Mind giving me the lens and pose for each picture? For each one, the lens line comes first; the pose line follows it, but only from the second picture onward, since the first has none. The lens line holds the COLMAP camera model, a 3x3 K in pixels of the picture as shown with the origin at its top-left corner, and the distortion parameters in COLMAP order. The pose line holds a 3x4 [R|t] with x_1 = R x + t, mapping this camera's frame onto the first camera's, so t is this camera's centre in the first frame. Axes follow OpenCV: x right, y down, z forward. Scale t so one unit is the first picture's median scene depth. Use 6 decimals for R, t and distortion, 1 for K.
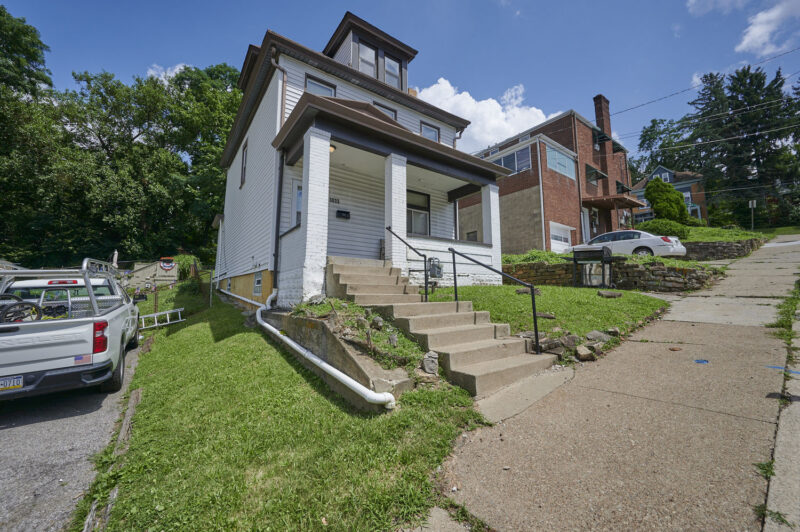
lens RADIAL K [[318.7, 0, 398.1], [0, 318.7, 264.9], [0, 0, 1]] dist [-0.002270, -0.000204]
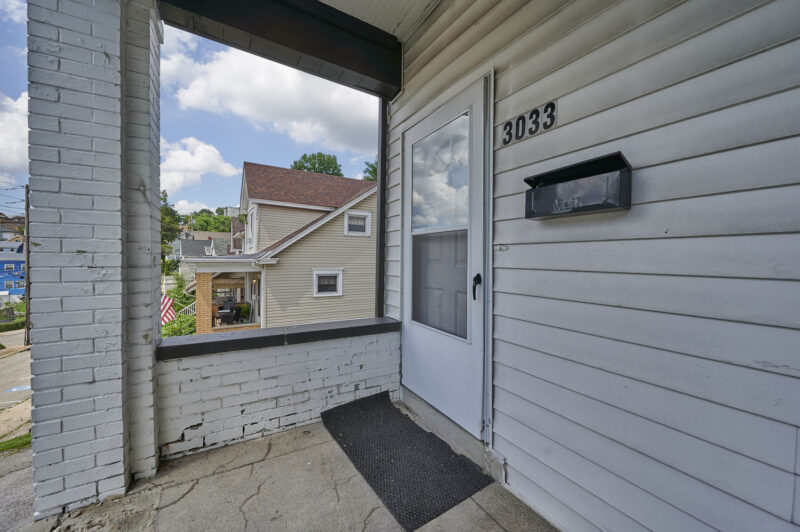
lens RADIAL K [[313.8, 0, 400.3], [0, 313.8, 260.6], [0, 0, 1]] dist [-0.000908, -0.000089]
pose [[-0.082345, 0.006857, -0.996580, -0.024942], [0.105569, 0.994410, -0.001881, -0.135755], [0.990997, -0.105363, -0.082609, 0.941006]]
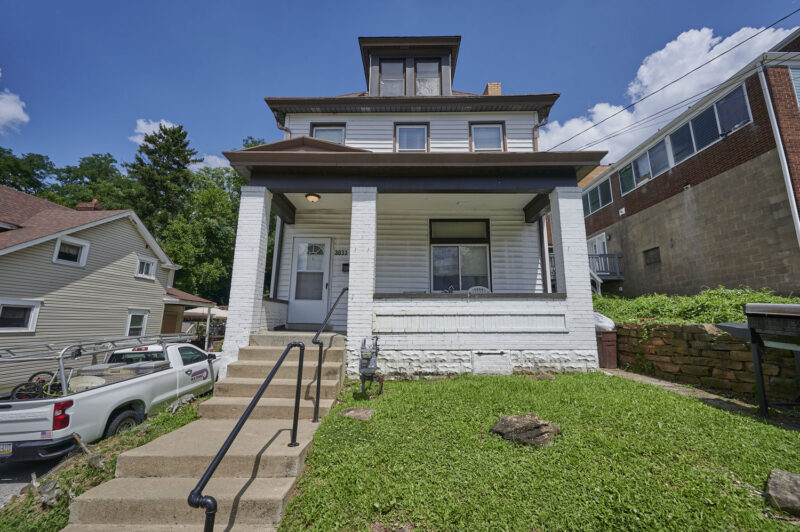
lens RADIAL K [[315.1, 0, 395.1], [0, 315.1, 267.4], [0, 0, 1]] dist [-0.002284, -0.000400]
pose [[0.798080, -0.092431, -0.595420, 0.416546], [0.050589, 0.994954, -0.086647, -0.081775], [0.600425, 0.039029, 0.798728, 0.413788]]
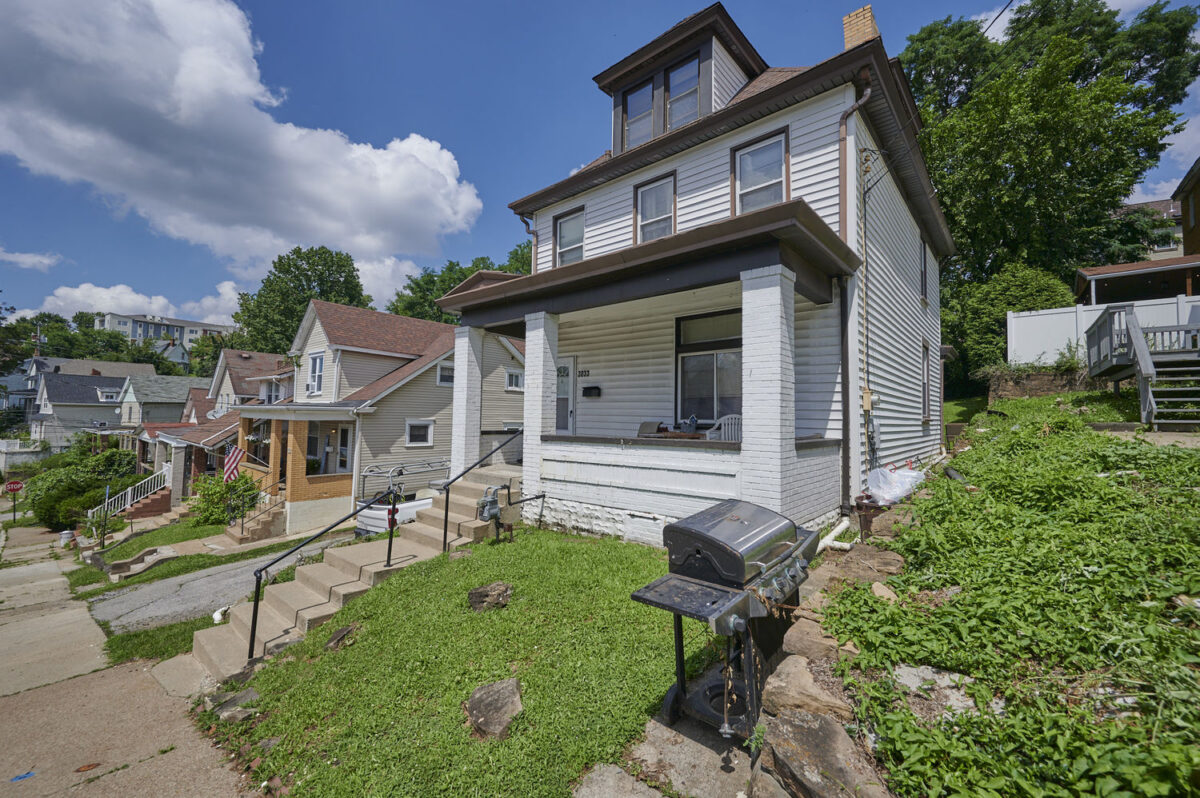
lens RADIAL K [[472.6, 0, 592.6], [0, 472.6, 401.2], [0, 0, 1]] dist [-0.002284, -0.000400]
pose [[0.231755, -0.026823, -0.972404, 0.835723], [0.089672, 0.995953, -0.006100, -0.132063], [0.968632, -0.085784, 0.233223, 0.769415]]
